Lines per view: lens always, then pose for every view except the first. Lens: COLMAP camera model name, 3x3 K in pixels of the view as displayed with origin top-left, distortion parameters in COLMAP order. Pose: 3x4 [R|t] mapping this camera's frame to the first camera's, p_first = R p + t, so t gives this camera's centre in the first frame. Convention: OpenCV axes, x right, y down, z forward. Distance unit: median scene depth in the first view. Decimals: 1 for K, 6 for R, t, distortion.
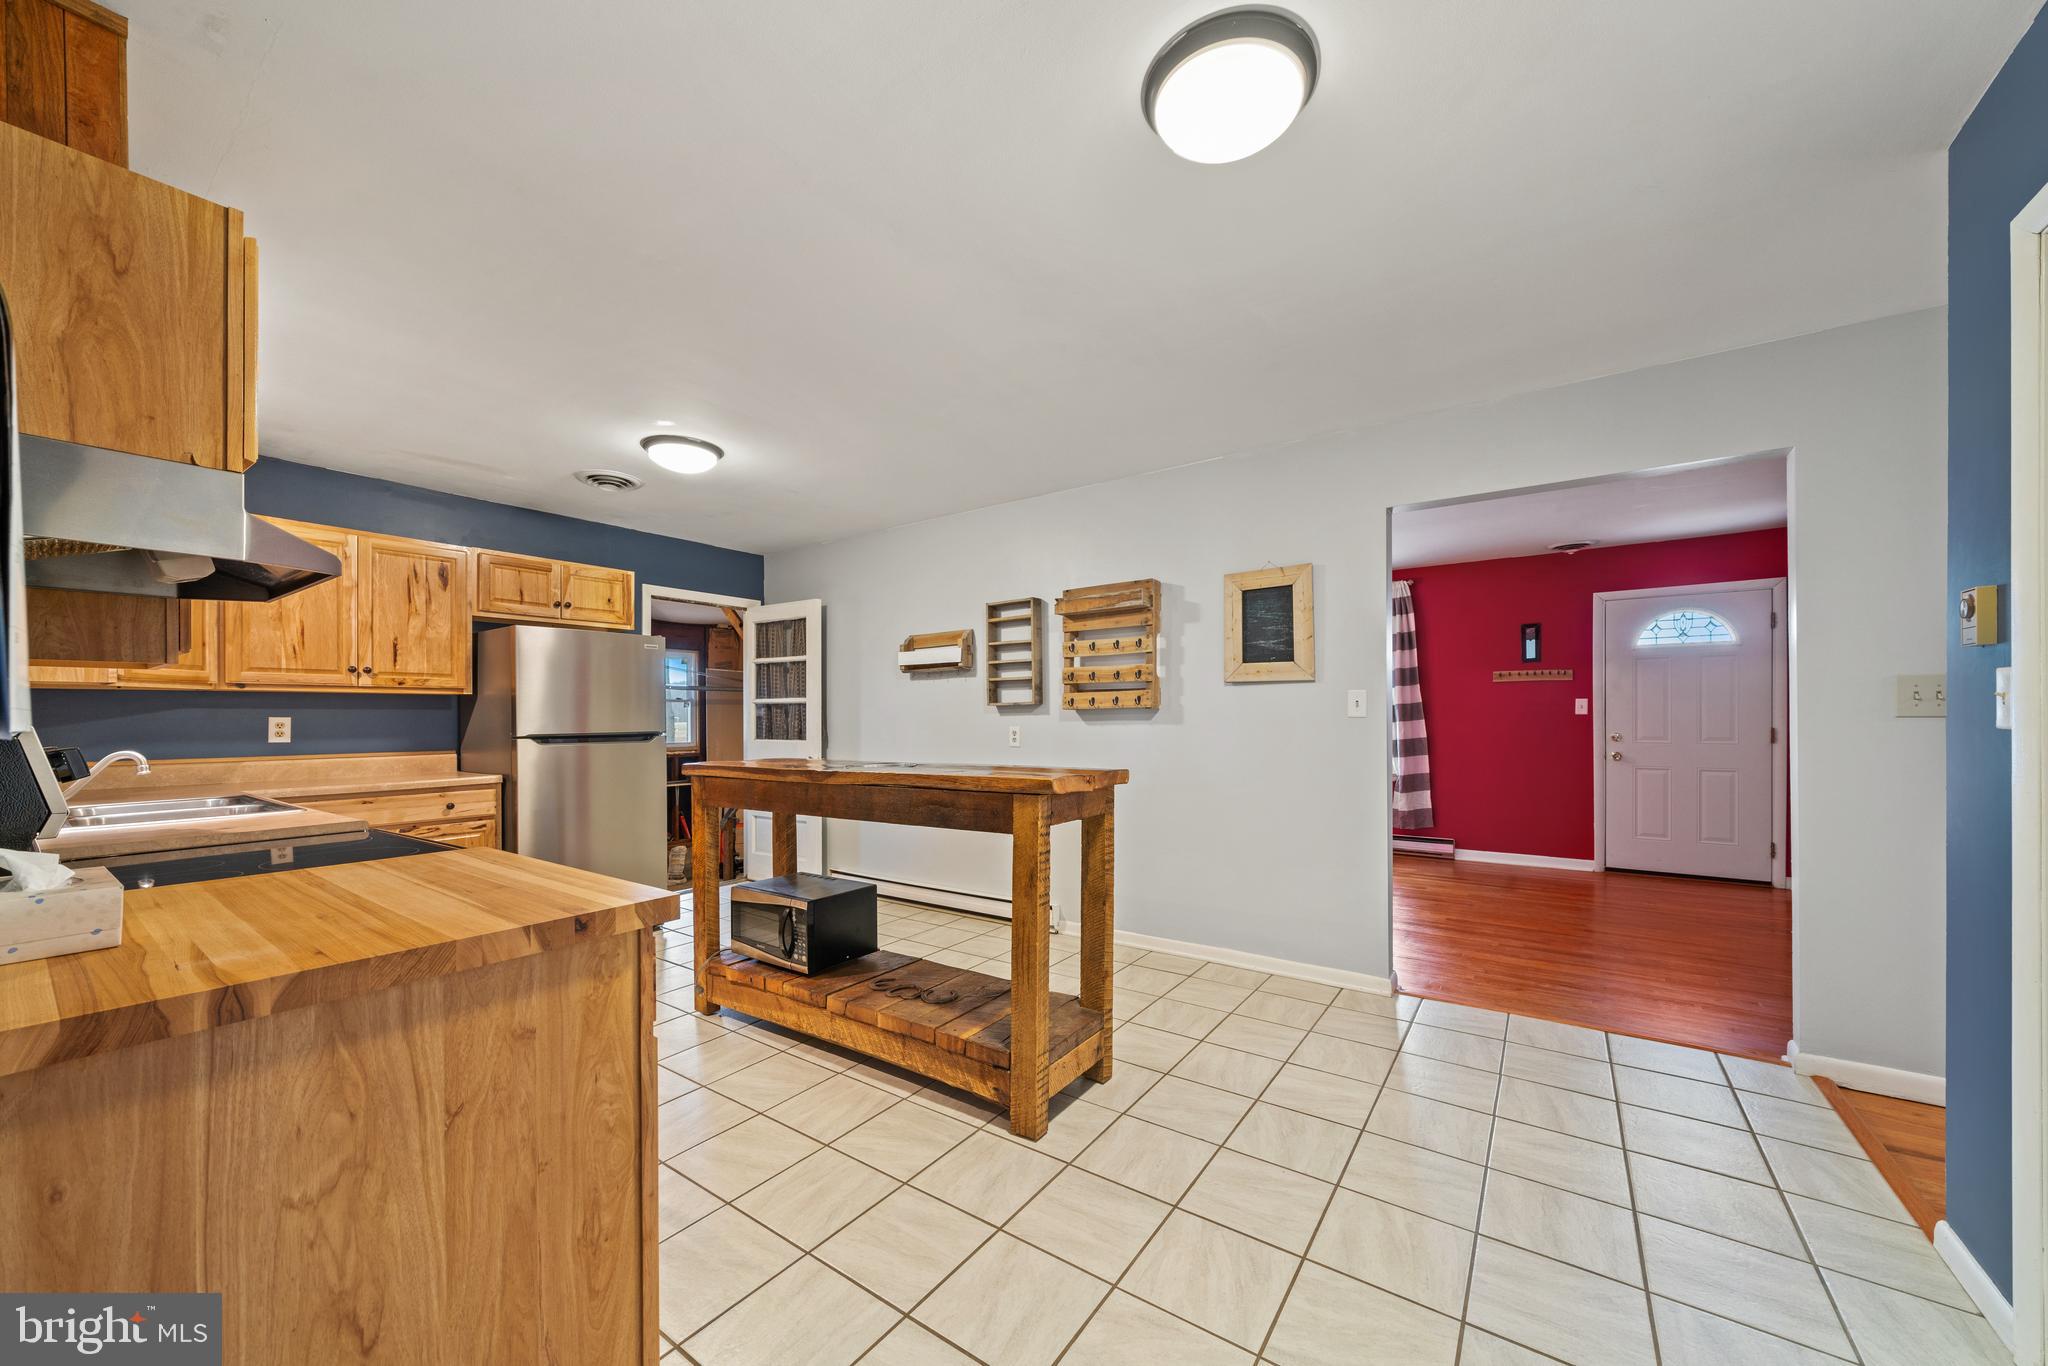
lens RADIAL K [[751.5, 0, 1037.4], [0, 751.5, 710.9], [0, 0, 1]] dist [-0.000924, 0.000149]
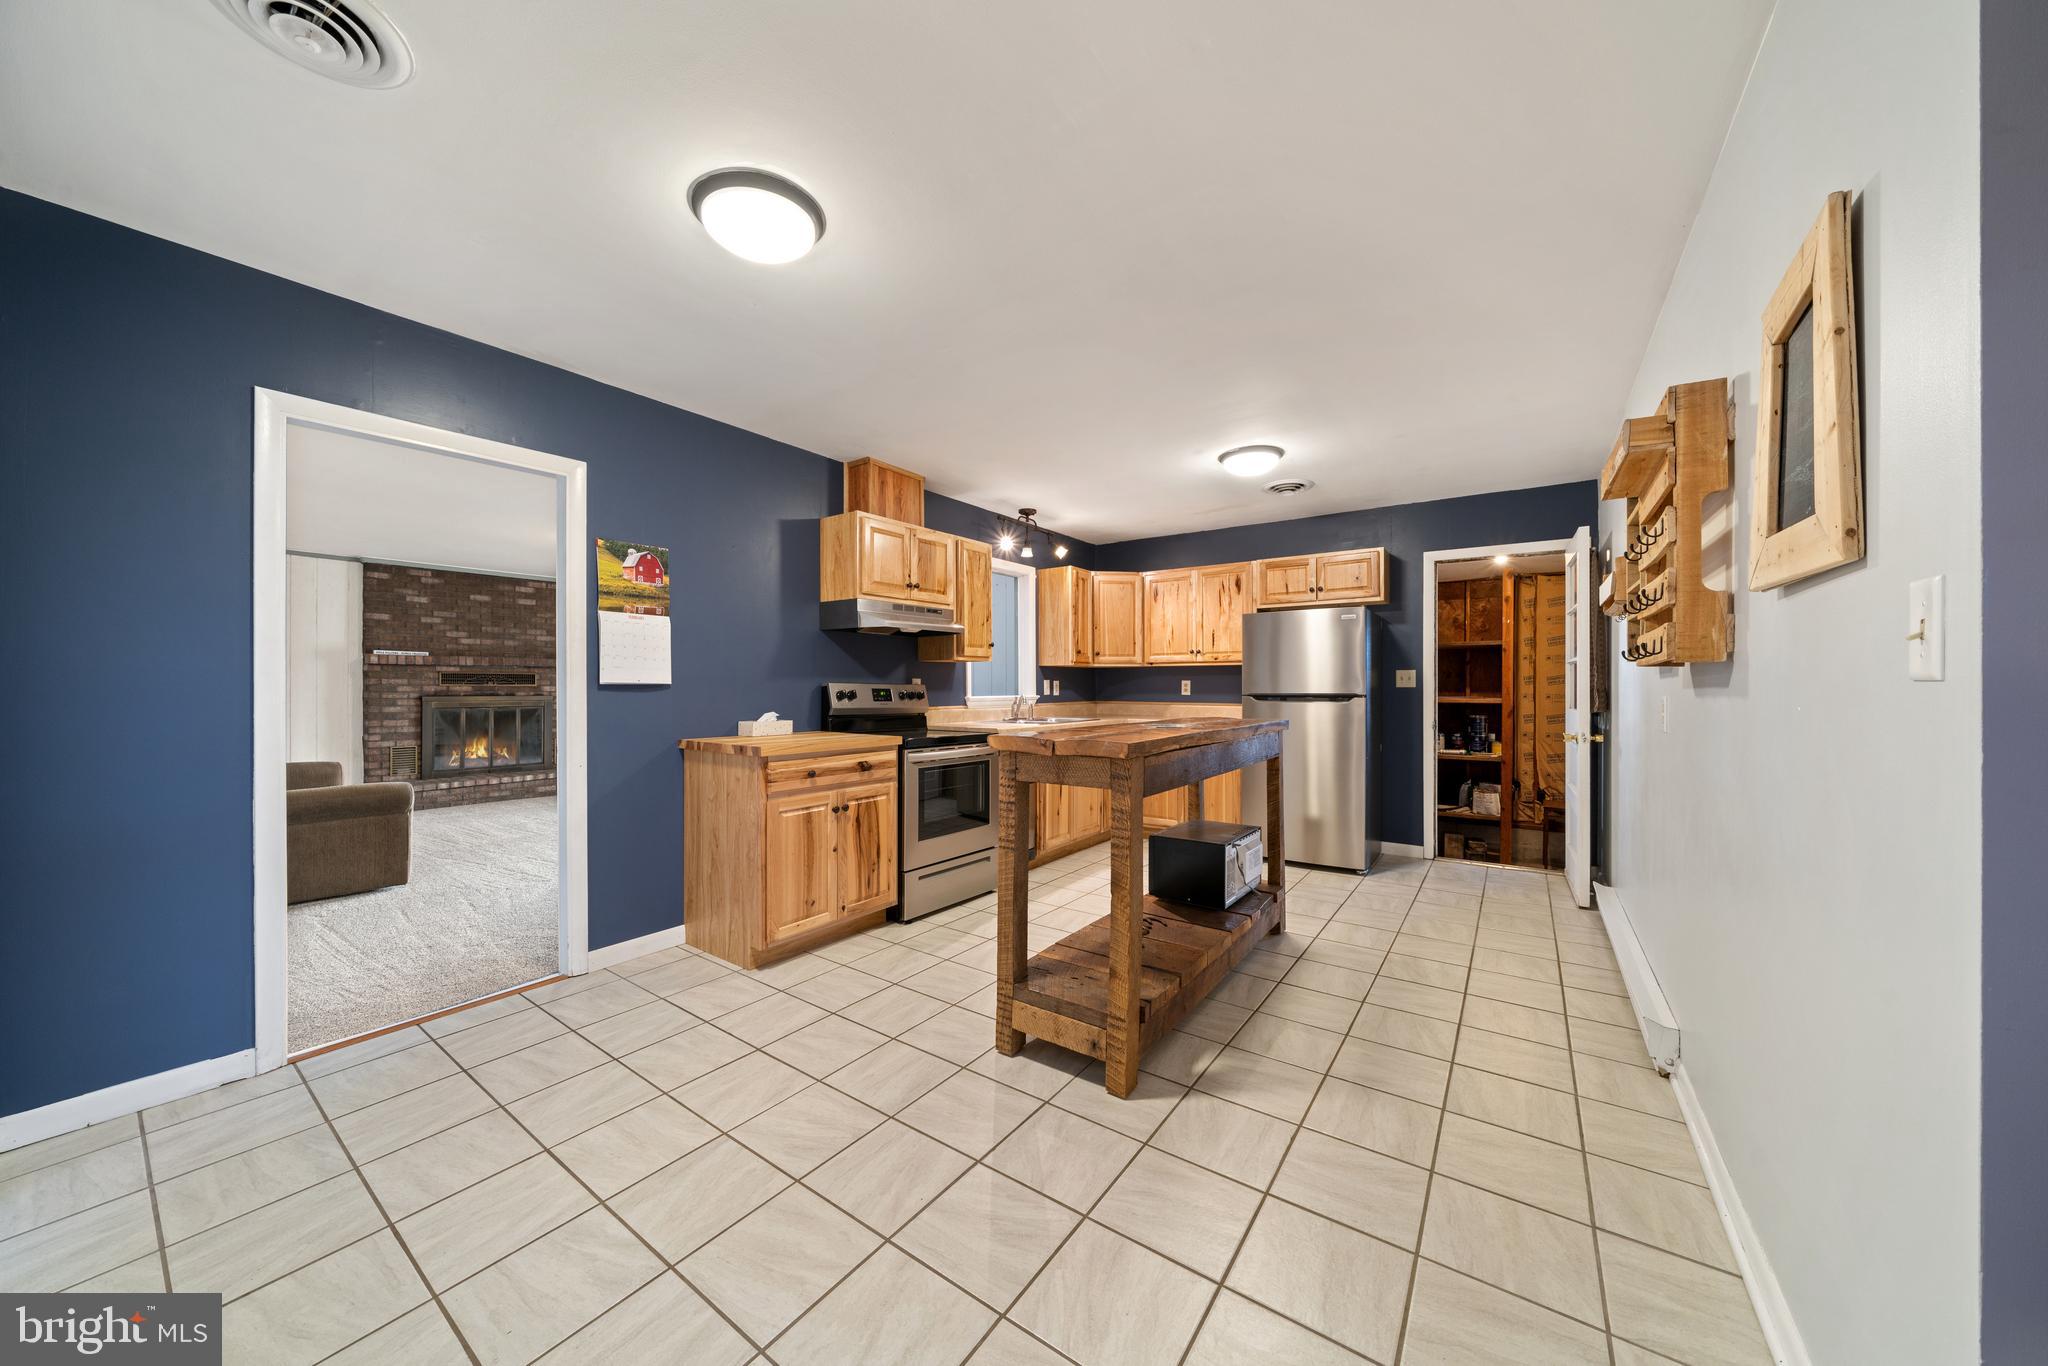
lens RADIAL K [[708.2, 0, 1013.4], [0, 708.2, 683.6], [0, 0, 1]] dist [-0.005992, -0.000842]
pose [[-0.026269, 0.004246, -0.999646, 0.640998], [0.006358, 0.999971, 0.004080, 0.005830], [0.999635, -0.006249, -0.026296, 0.634114]]
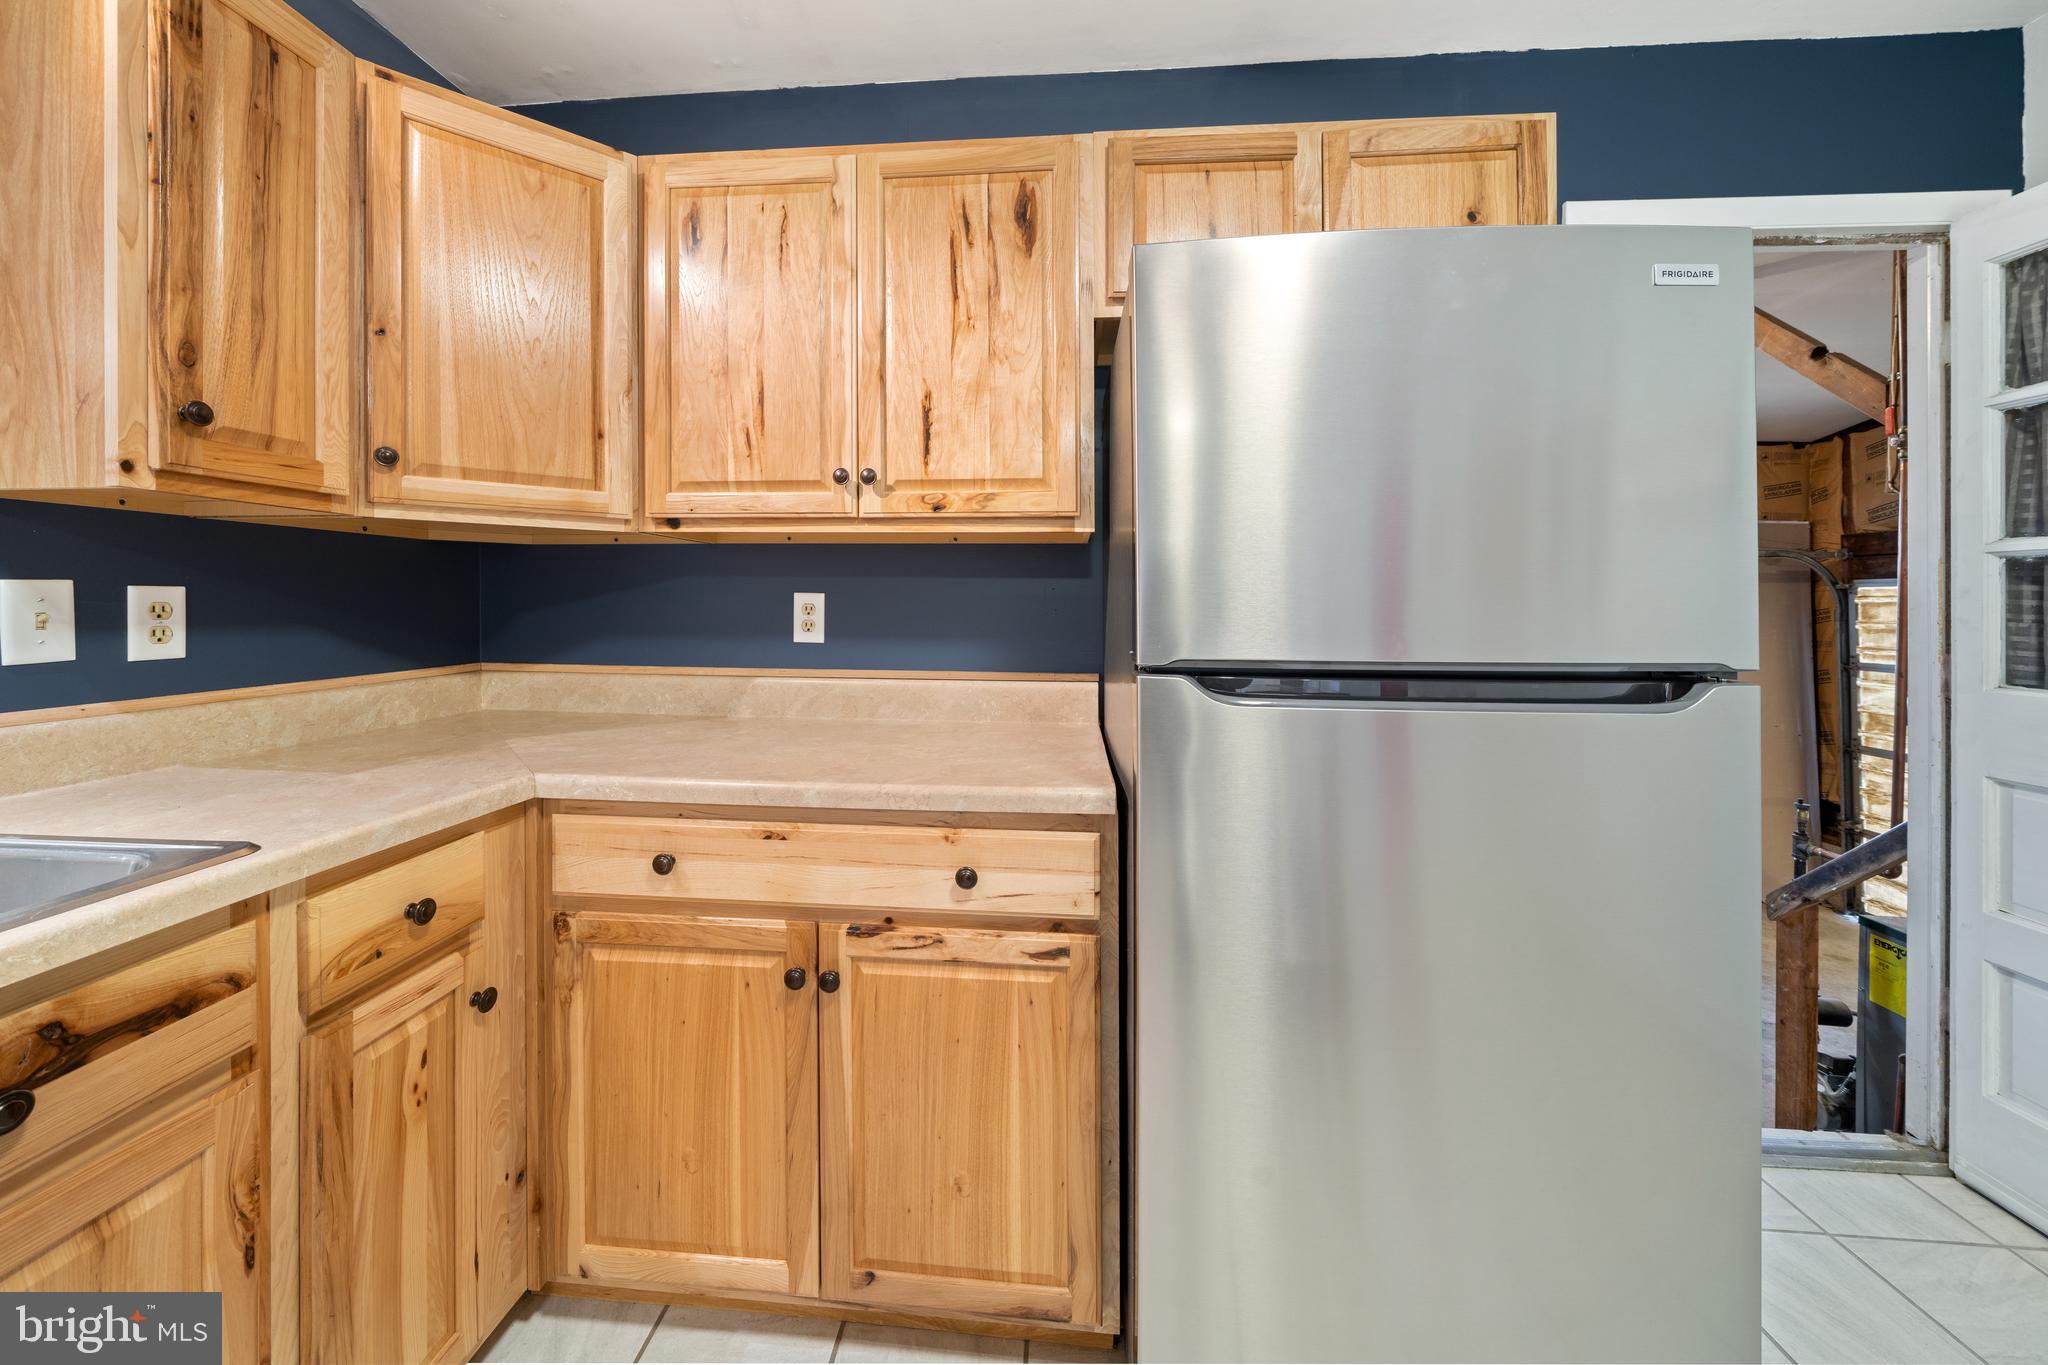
lens RADIAL K [[708.2, 0, 1006.7], [0, 708.2, 595.2], [0, 0, 1]] dist [-0.005992, -0.000842]
pose [[0.493096, -0.000989, -0.869975, -0.518399], [-0.003394, 0.999990, -0.003061, 0.010760], [0.869968, 0.004462, 0.493087, 0.869111]]
